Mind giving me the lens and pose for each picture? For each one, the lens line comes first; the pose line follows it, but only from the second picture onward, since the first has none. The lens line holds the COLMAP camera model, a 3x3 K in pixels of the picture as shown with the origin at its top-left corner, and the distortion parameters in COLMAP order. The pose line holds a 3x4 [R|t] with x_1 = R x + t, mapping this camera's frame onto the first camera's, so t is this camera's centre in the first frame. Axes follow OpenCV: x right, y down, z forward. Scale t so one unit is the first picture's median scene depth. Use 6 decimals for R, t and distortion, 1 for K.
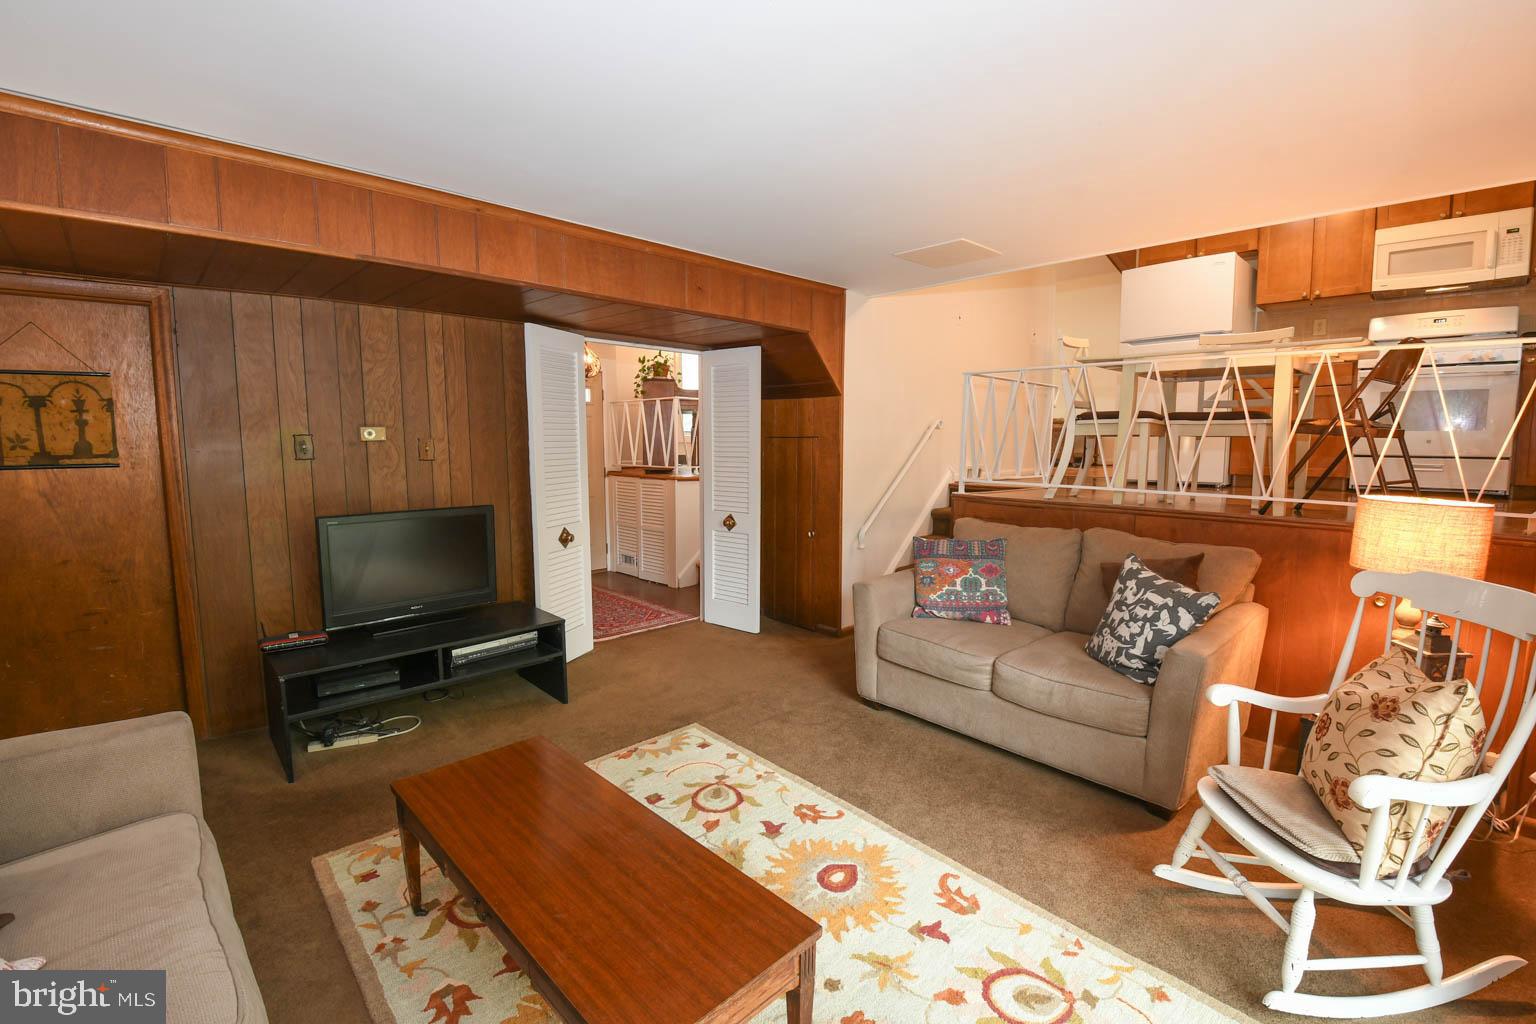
lens RADIAL K [[665.7, 0, 757.3], [0, 665.7, 509.6], [0, 0, 1]] dist [-0.000162, -0.015161]
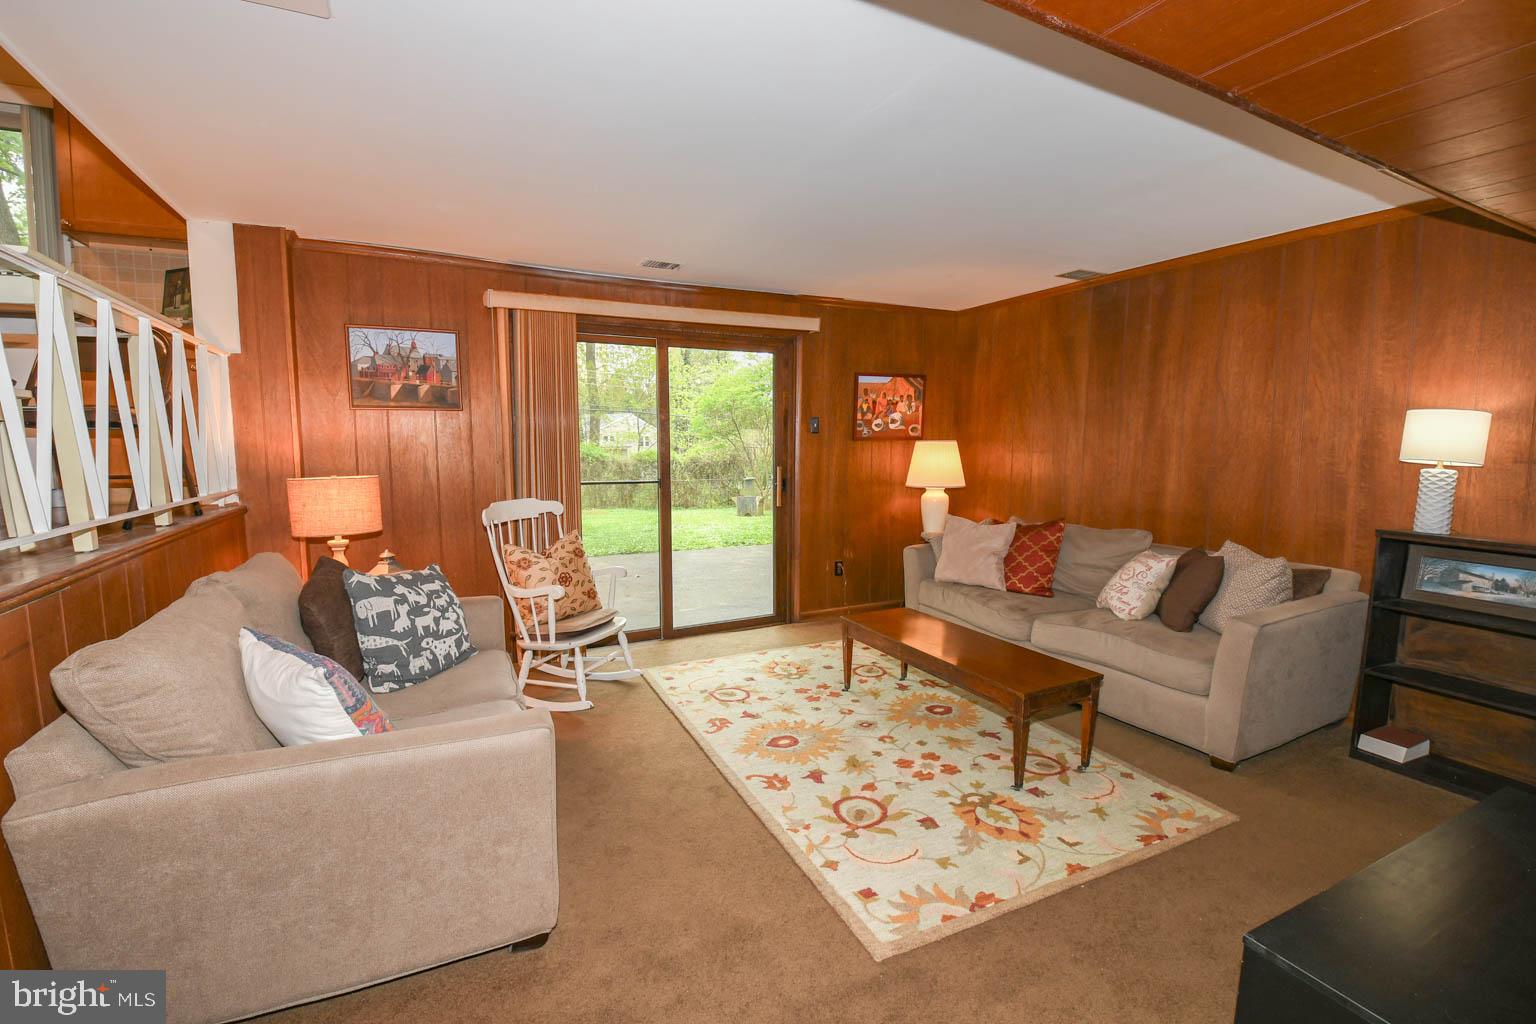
lens RADIAL K [[671.1, 0, 768.5], [0, 671.1, 505.2], [0, 0, 1]] dist [0.010793, -0.022760]
pose [[-0.960895, -0.029200, 0.275369, -0.183300], [0.027693, 0.979306, 0.200479, -0.184513], [-0.275525, 0.200265, -0.940202, 1.823173]]
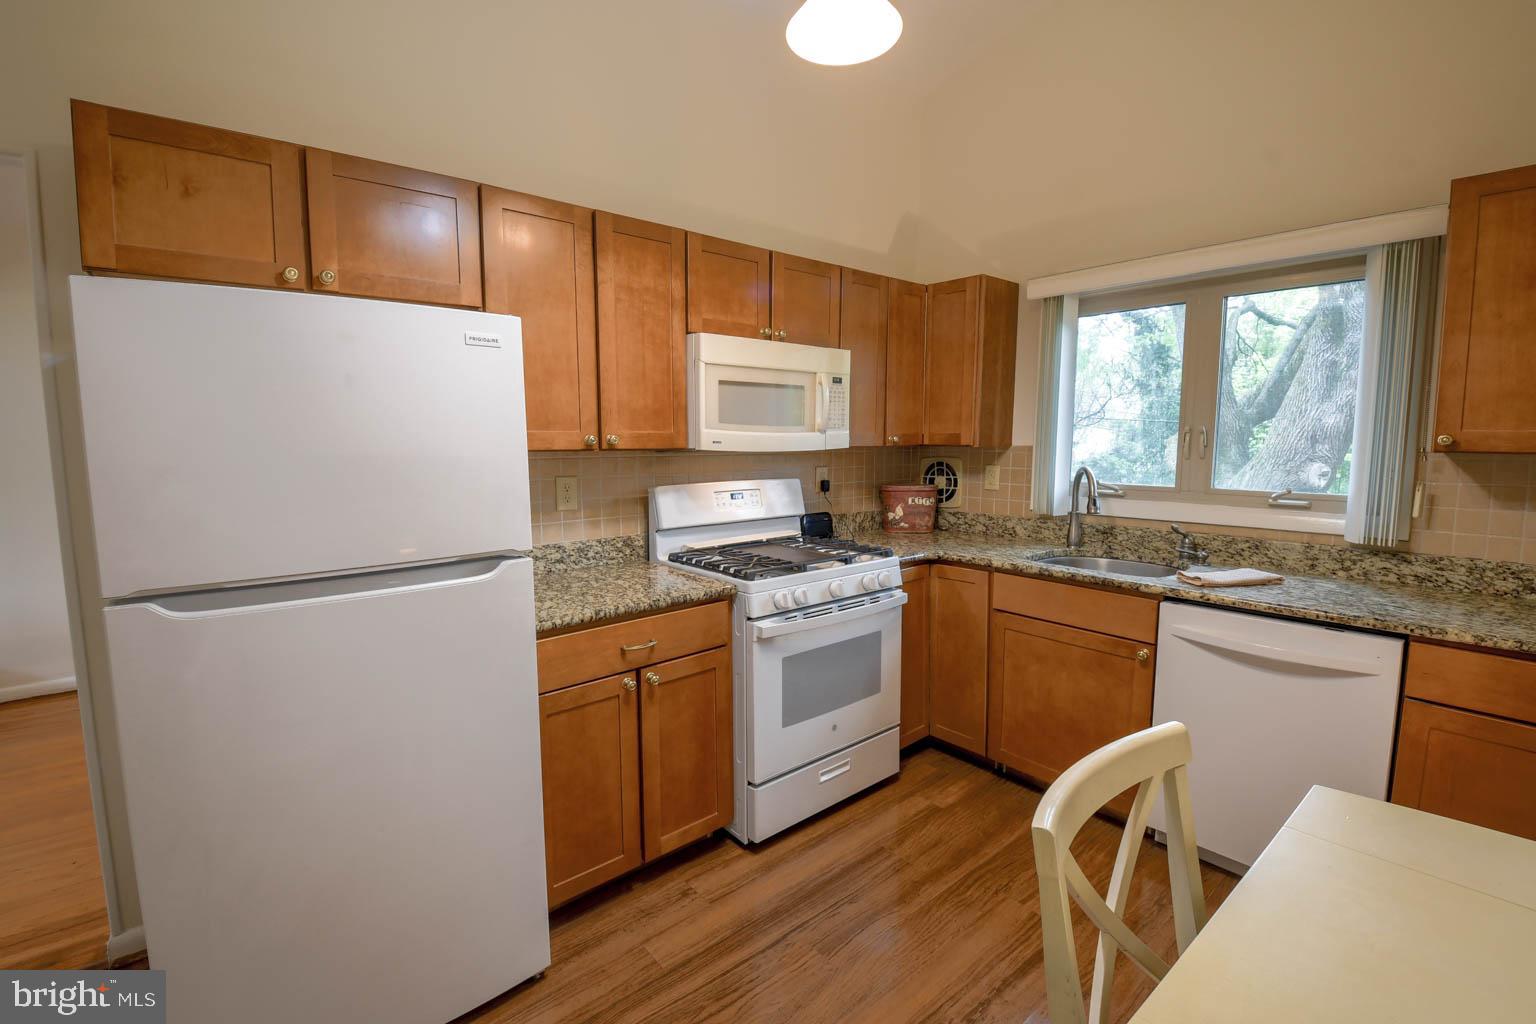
lens RADIAL K [[671.1, 0, 768.5], [0, 671.1, 505.2], [0, 0, 1]] dist [0.010793, -0.022760]
pose [[0.055261, -0.101535, 0.993296, 0.720518], [0.109236, 0.989459, 0.095066, -0.587790], [-0.992479, 0.103251, 0.065770, 1.610897]]
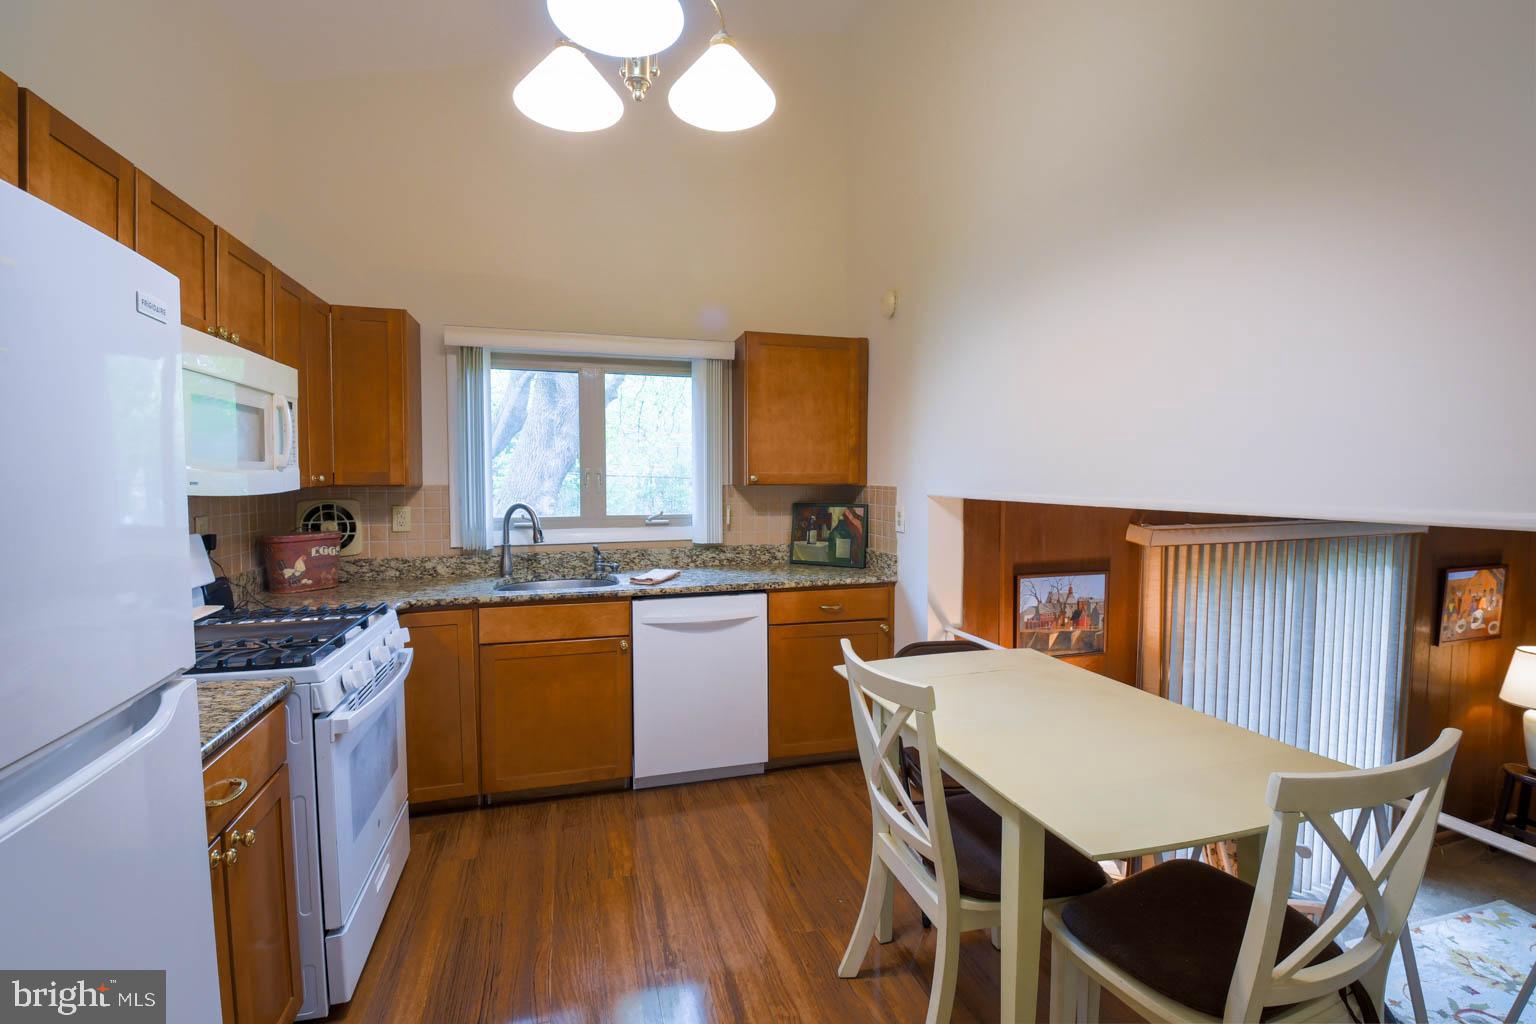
lens RADIAL K [[671.1, 0, 768.5], [0, 671.1, 505.2], [0, 0, 1]] dist [0.010793, -0.022760]
pose [[-0.890404, -0.020190, 0.454724, 0.874034], [0.048964, 0.988970, 0.139787, -0.634382], [-0.452531, 0.146732, -0.879594, 2.039160]]
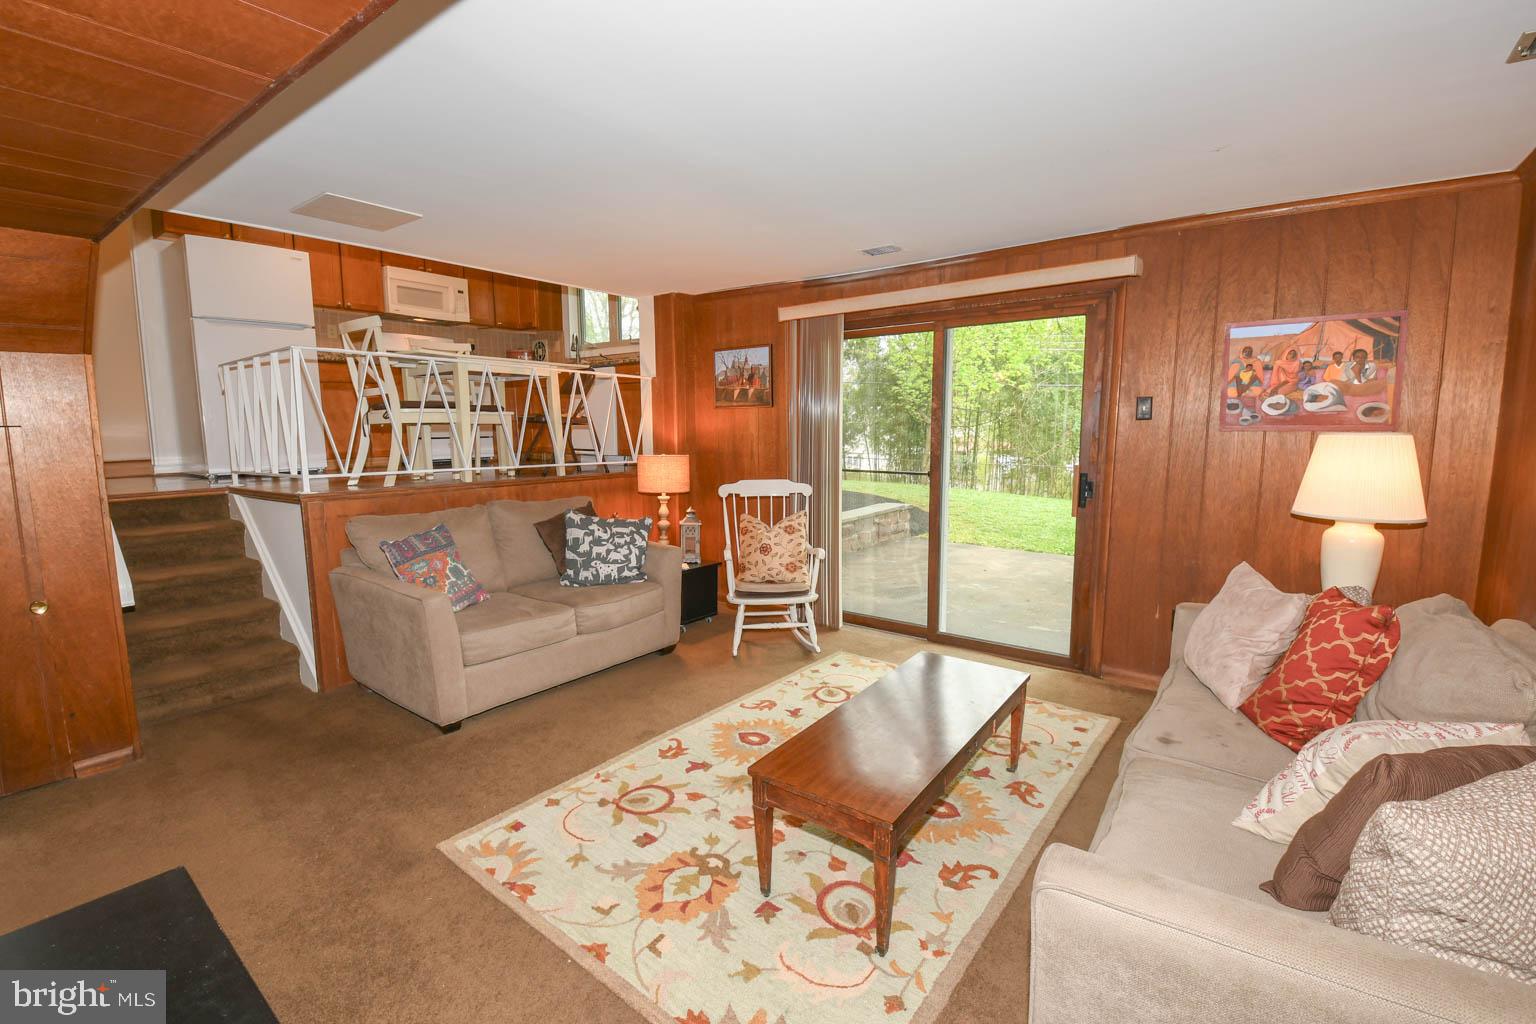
lens RADIAL K [[672.5, 0, 772.8], [0, 672.5, 508.6], [0, 0, 1]] dist [0.036982, -0.058754]
pose [[-0.178052, -0.118938, 0.976807, -0.982631], [0.109692, 0.984082, 0.139819, -0.094238], [-0.977888, 0.132043, -0.162171, 0.913012]]
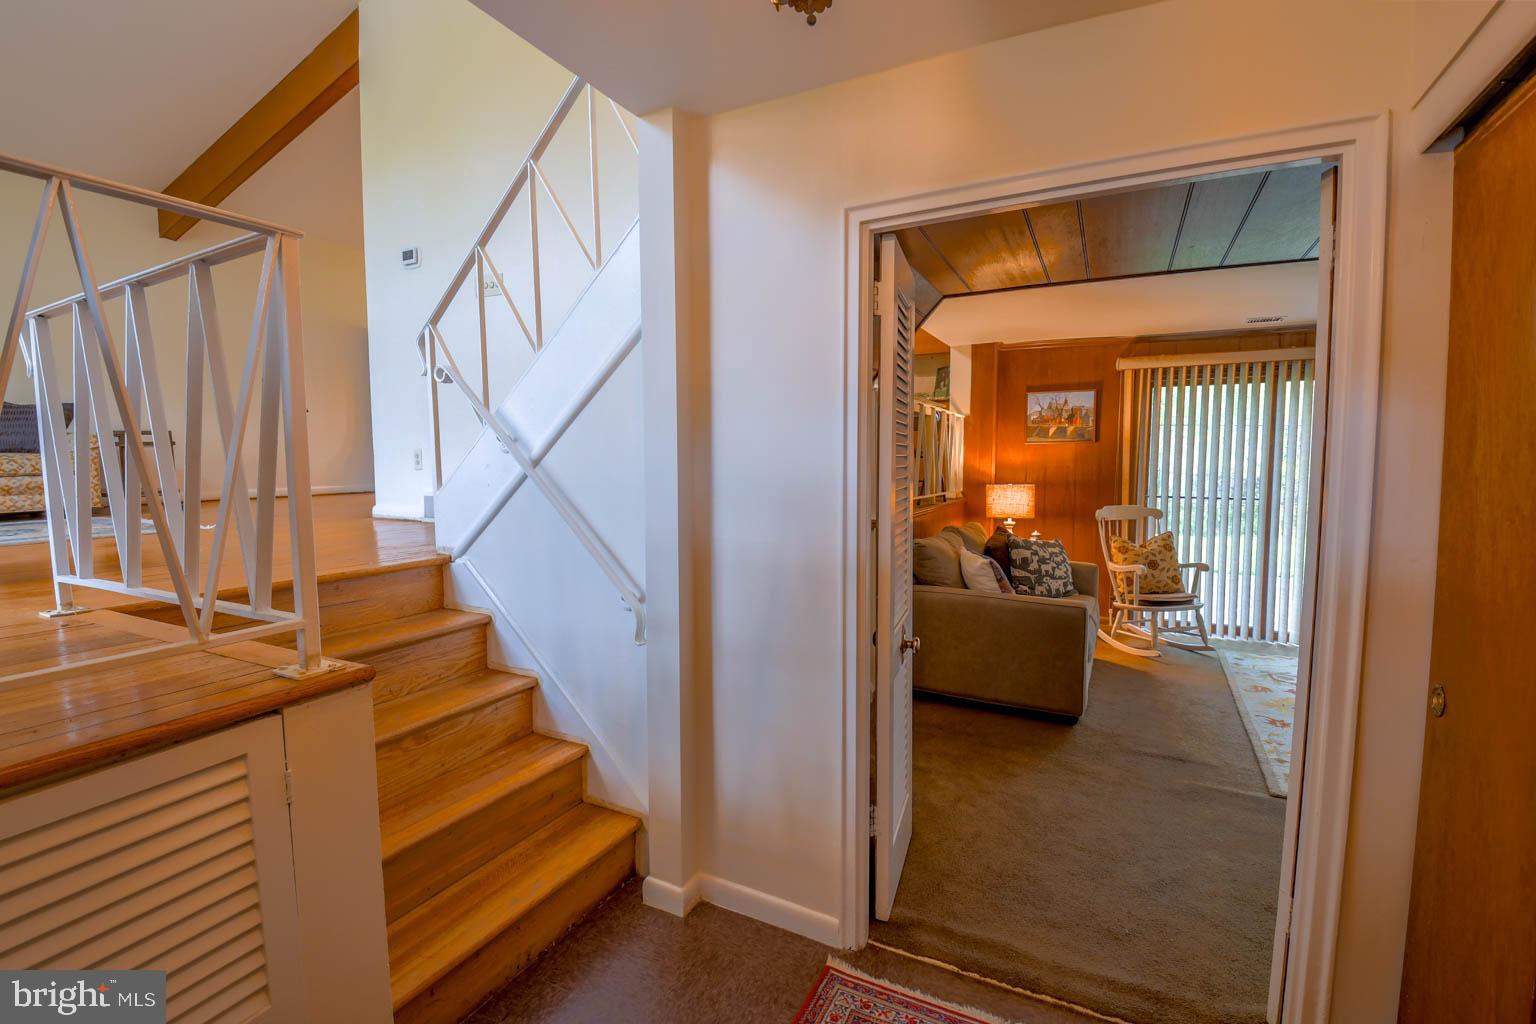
lens RADIAL K [[672.5, 0, 772.8], [0, 672.5, 508.6], [0, 0, 1]] dist [0.036982, -0.058754]
pose [[-0.342179, -0.070545, 0.936983, -0.812266], [0.100744, 0.988675, 0.111228, -0.247857], [-0.934218, 0.132455, -0.331197, 2.284415]]
